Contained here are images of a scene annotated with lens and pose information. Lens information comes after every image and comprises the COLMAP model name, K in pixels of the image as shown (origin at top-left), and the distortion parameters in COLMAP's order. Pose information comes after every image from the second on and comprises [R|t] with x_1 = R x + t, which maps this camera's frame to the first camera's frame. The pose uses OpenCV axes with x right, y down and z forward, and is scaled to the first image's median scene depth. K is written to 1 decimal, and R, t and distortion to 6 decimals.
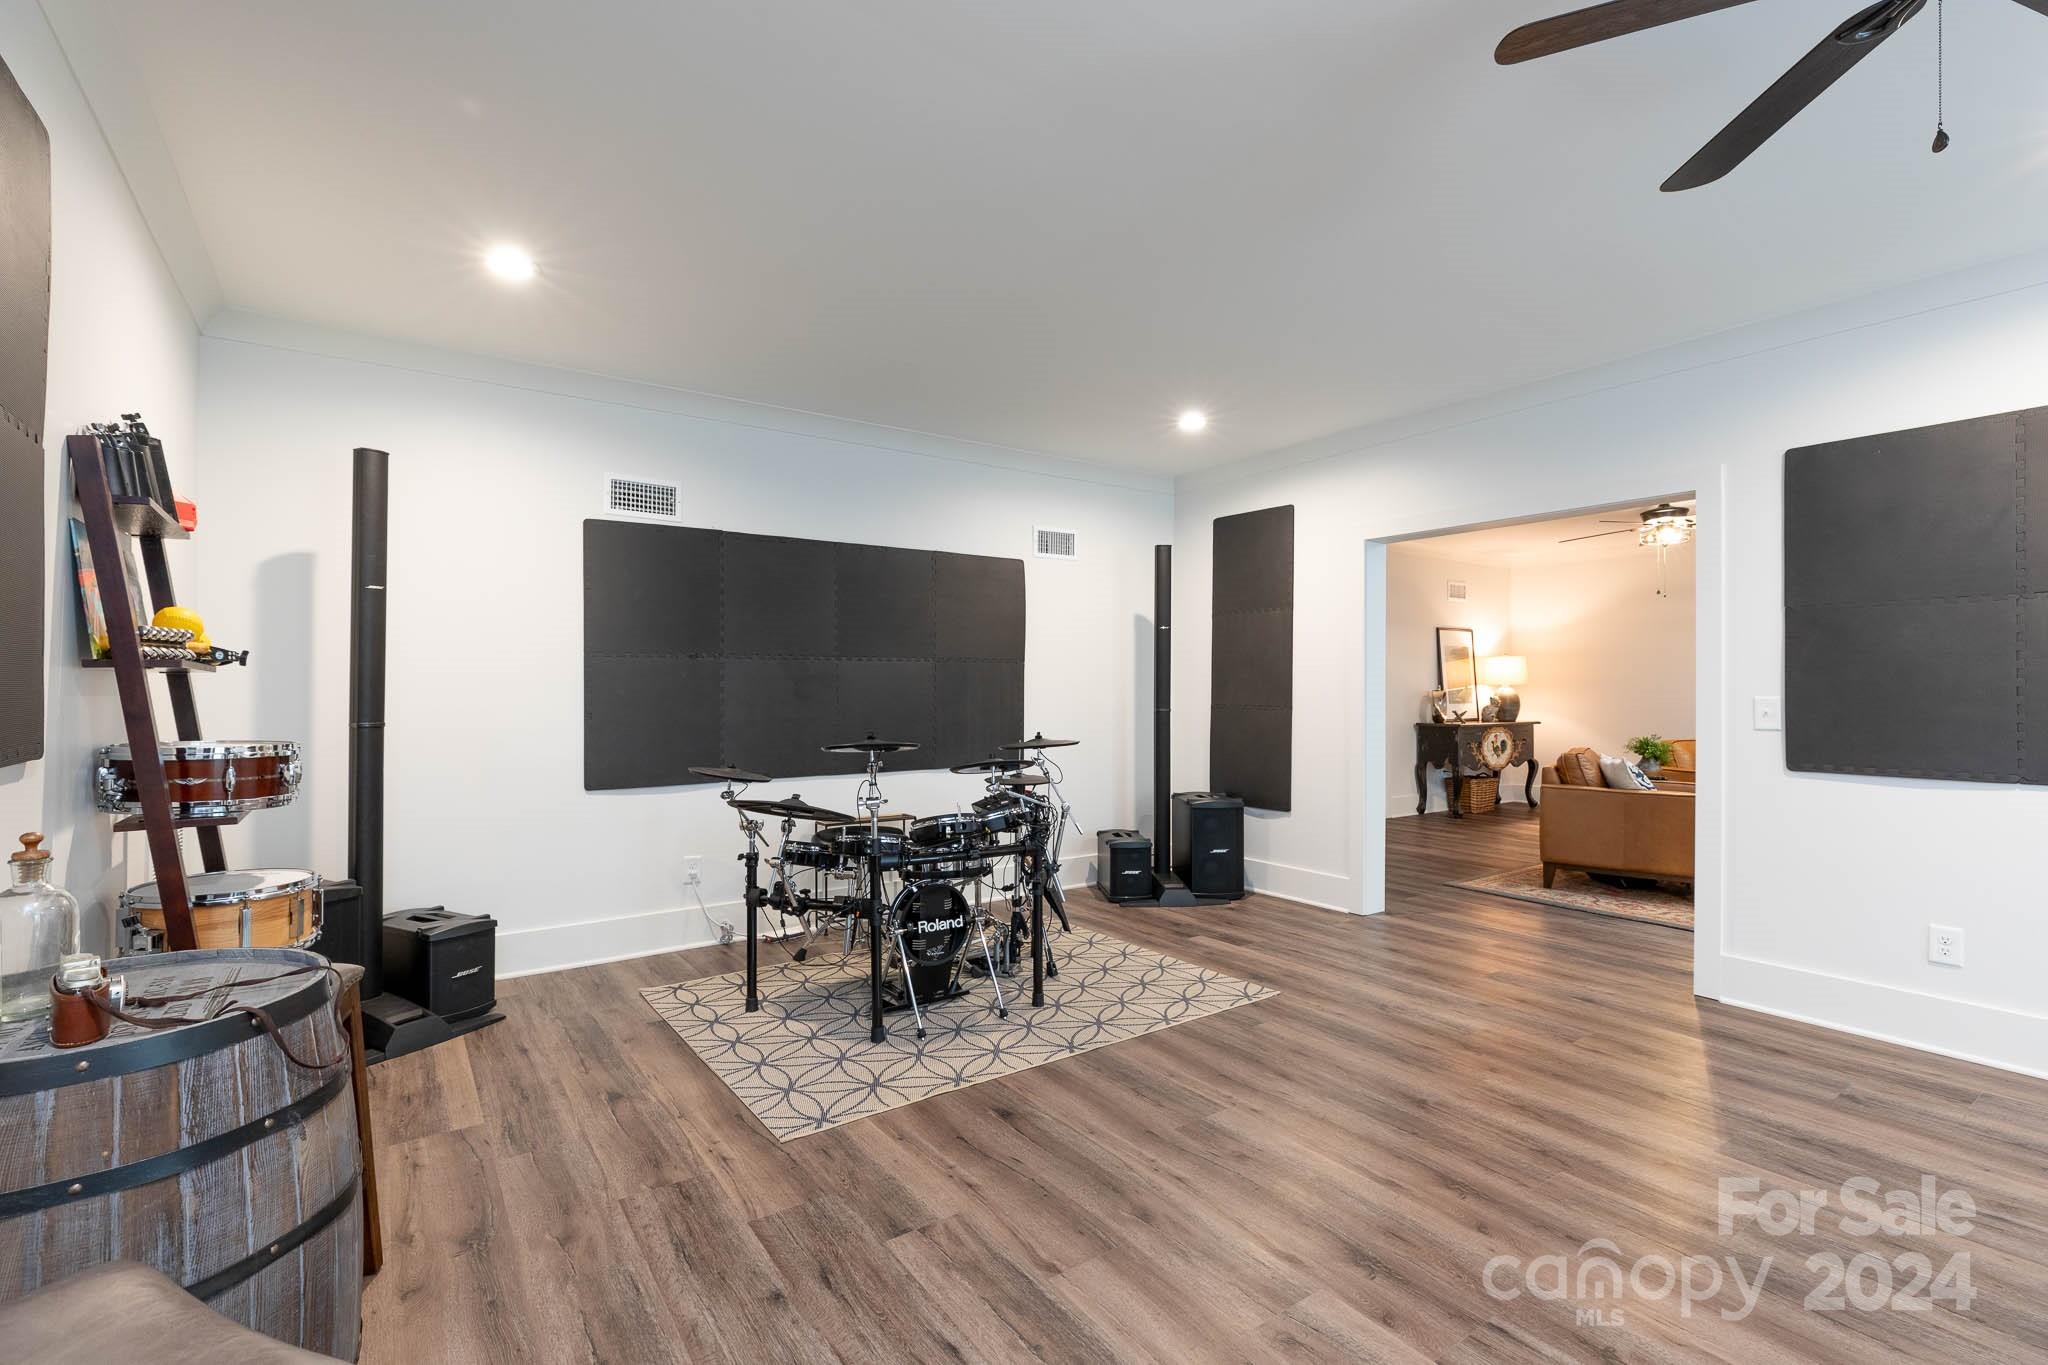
lens RADIAL K [[925.5, 0, 1026.3], [0, 925.5, 685.9], [0, 0, 1]] dist [0.002955, -0.000246]
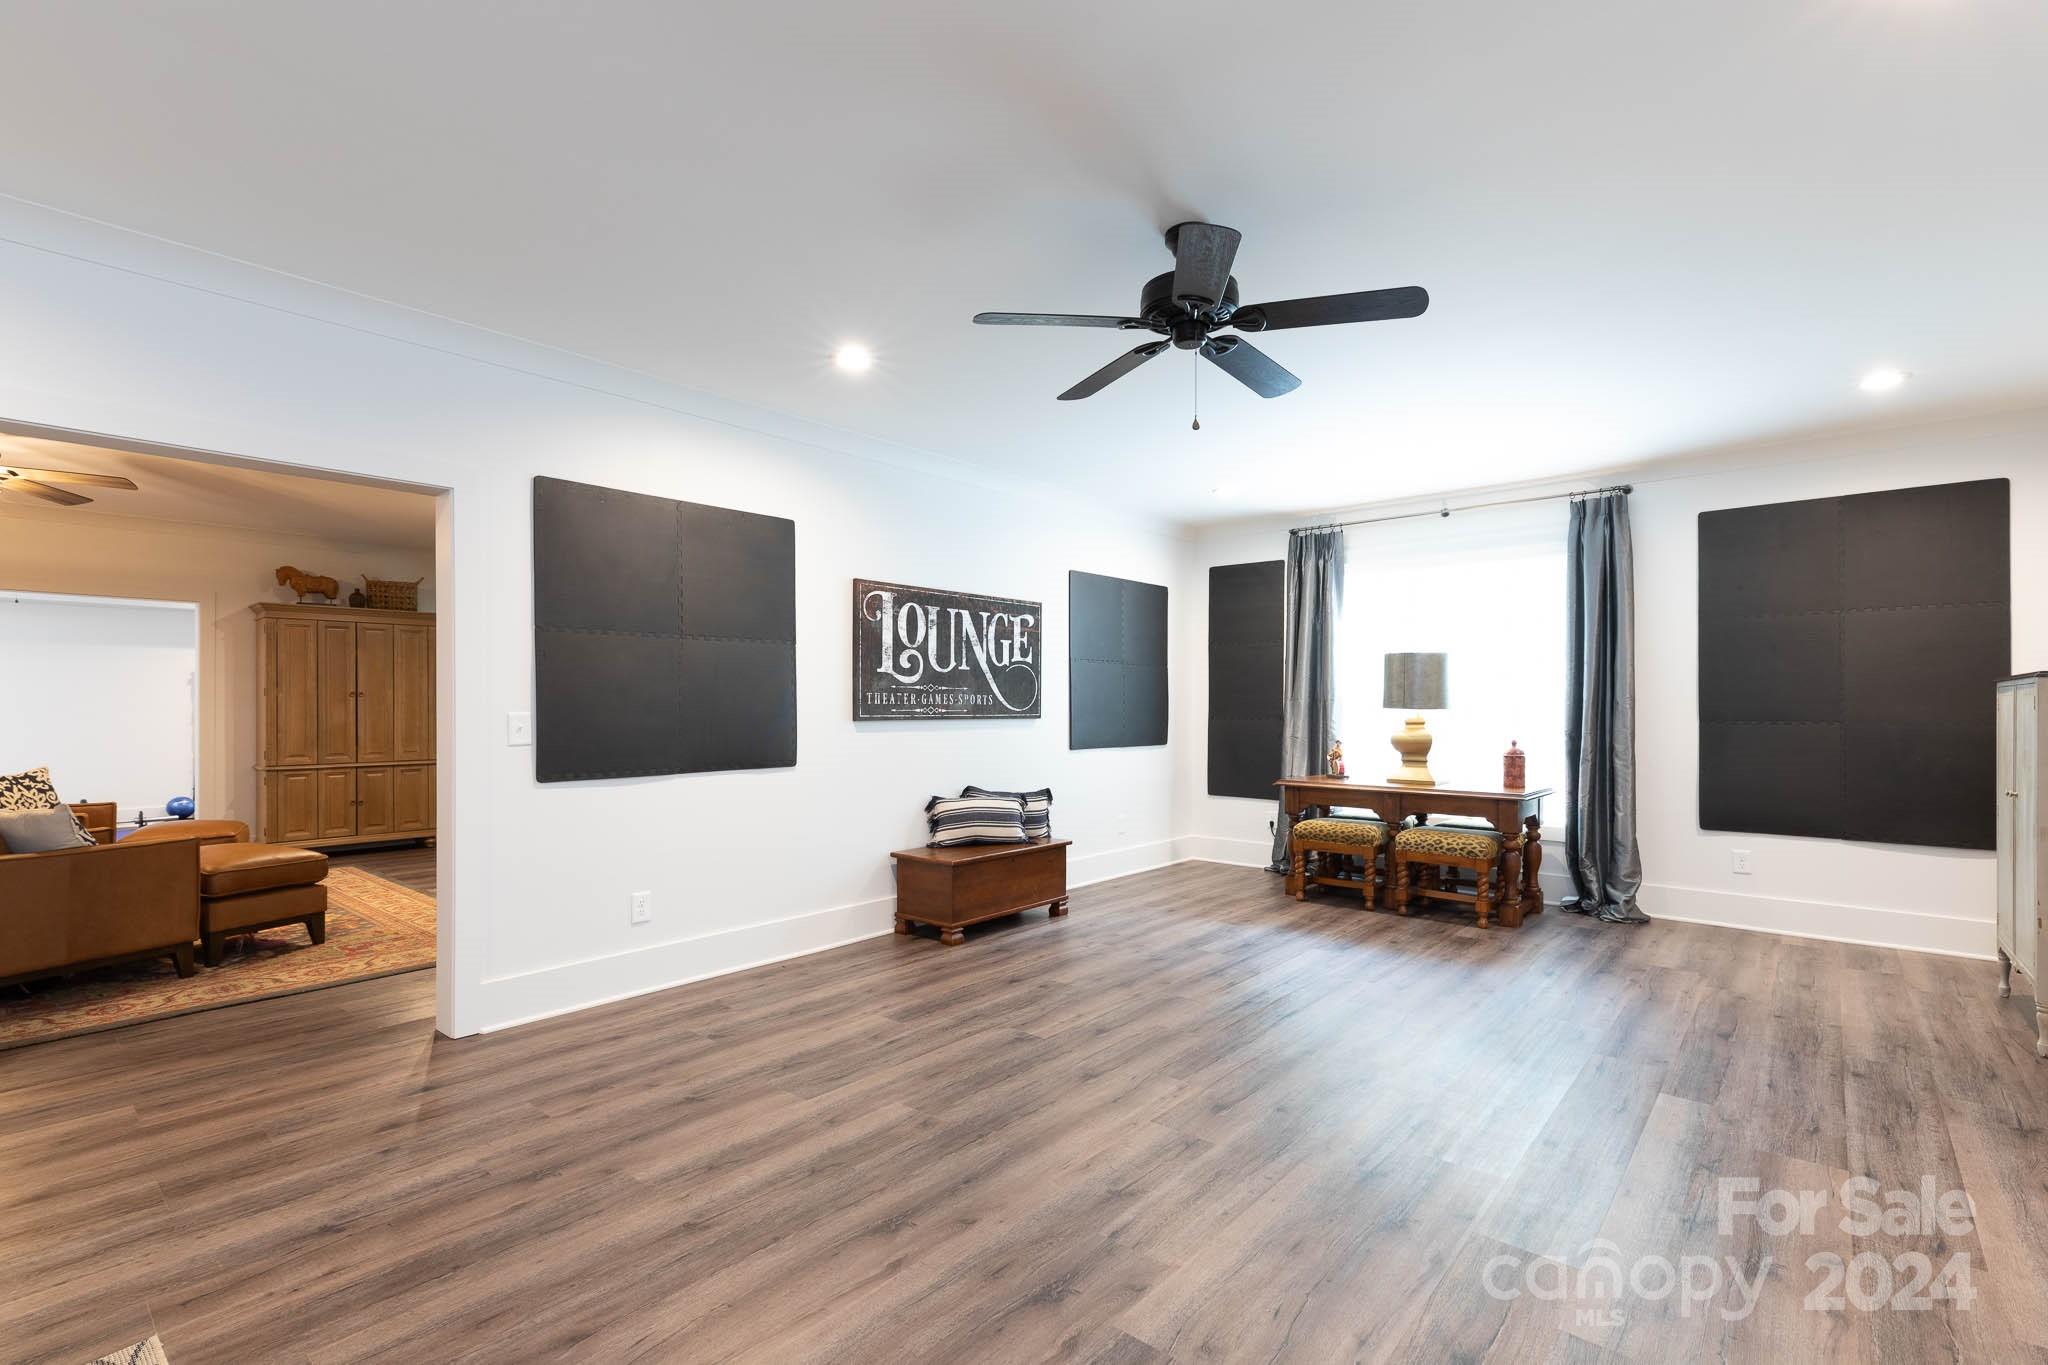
lens RADIAL K [[925.5, 0, 1030.0], [0, 925.5, 698.0], [0, 0, 1]] dist [0.002955, -0.000246]
pose [[-0.243105, 0.003436, 0.969994, -0.127982], [0.000172, 0.999994, -0.003499, -0.000304], [-0.970000, -0.000684, -0.243104, 0.280317]]
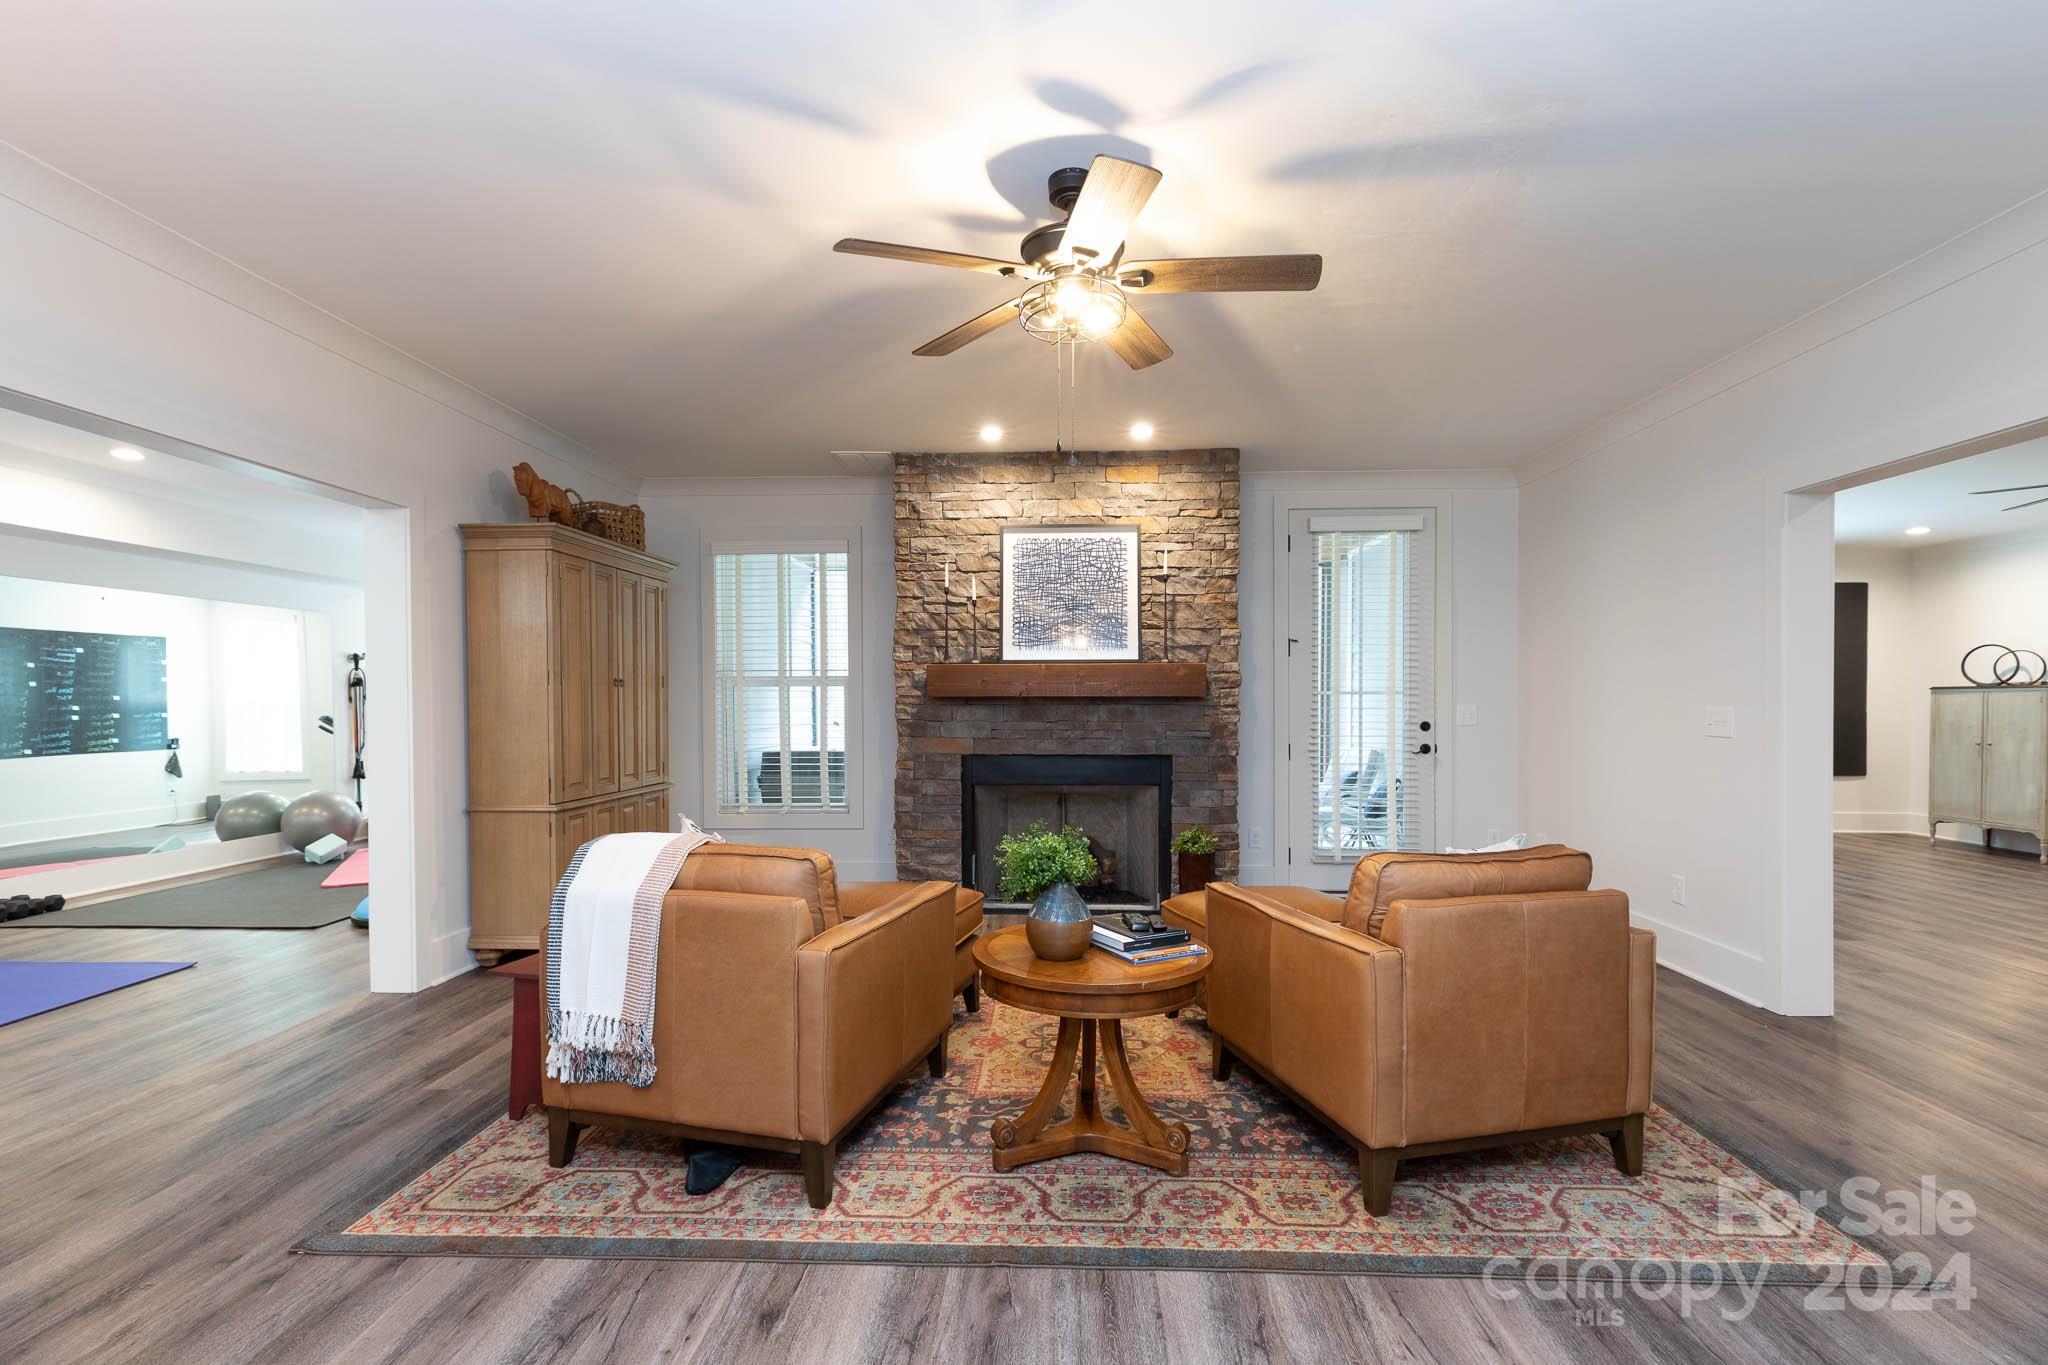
lens RADIAL K [[925.5, 0, 1030.6], [0, 925.5, 708.6], [0, 0, 1]] dist [0.002955, -0.000246]
pose [[-0.791579, -0.007660, 0.611019, 0.329414], [-0.002107, 0.999950, 0.009806, 0.002291], [-0.611063, 0.006475, -0.791555, 0.946090]]
